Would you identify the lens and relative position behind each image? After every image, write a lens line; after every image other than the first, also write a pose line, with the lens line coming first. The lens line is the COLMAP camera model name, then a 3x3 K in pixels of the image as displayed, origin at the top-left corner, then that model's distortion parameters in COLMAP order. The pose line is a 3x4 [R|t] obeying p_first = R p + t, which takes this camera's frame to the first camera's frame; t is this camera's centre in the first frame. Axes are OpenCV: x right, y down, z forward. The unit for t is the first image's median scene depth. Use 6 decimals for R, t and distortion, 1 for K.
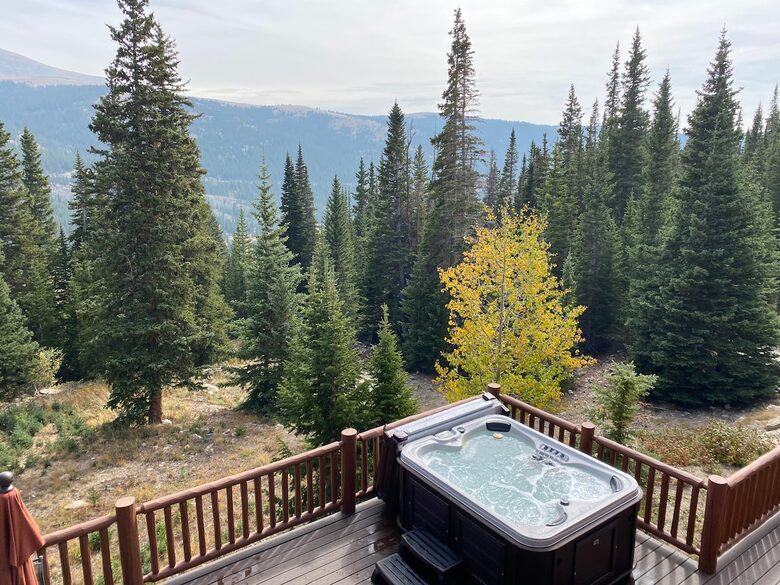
lens RADIAL K [[600.4, 0, 390.0], [0, 600.4, 292.5], [0, 0, 1]] dist [0.012188, 0.001764]
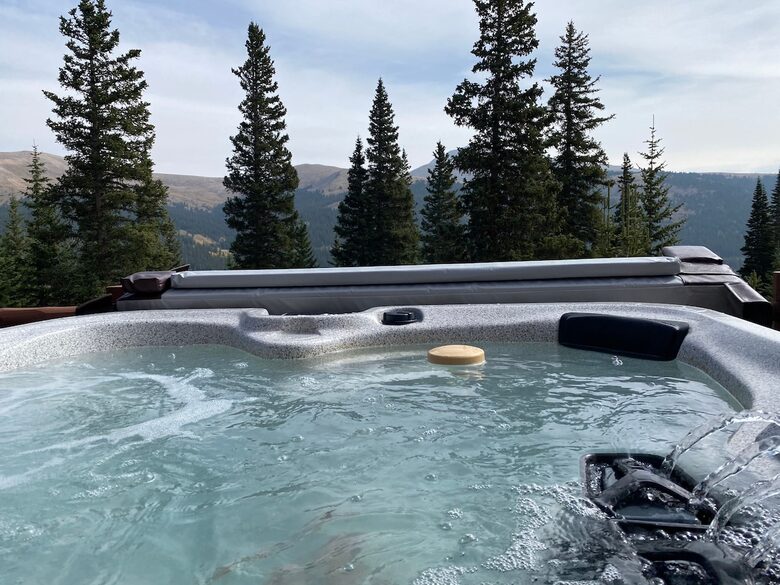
lens RADIAL K [[600.4, 0, 390.0], [0, 600.4, 292.5], [0, 0, 1]] dist [0.012188, 0.001764]
pose [[0.709596, 0.035874, -0.703695, 0.070606], [-0.133570, 0.987443, -0.084350, 0.063802], [0.691833, 0.153847, 0.705477, 0.224670]]
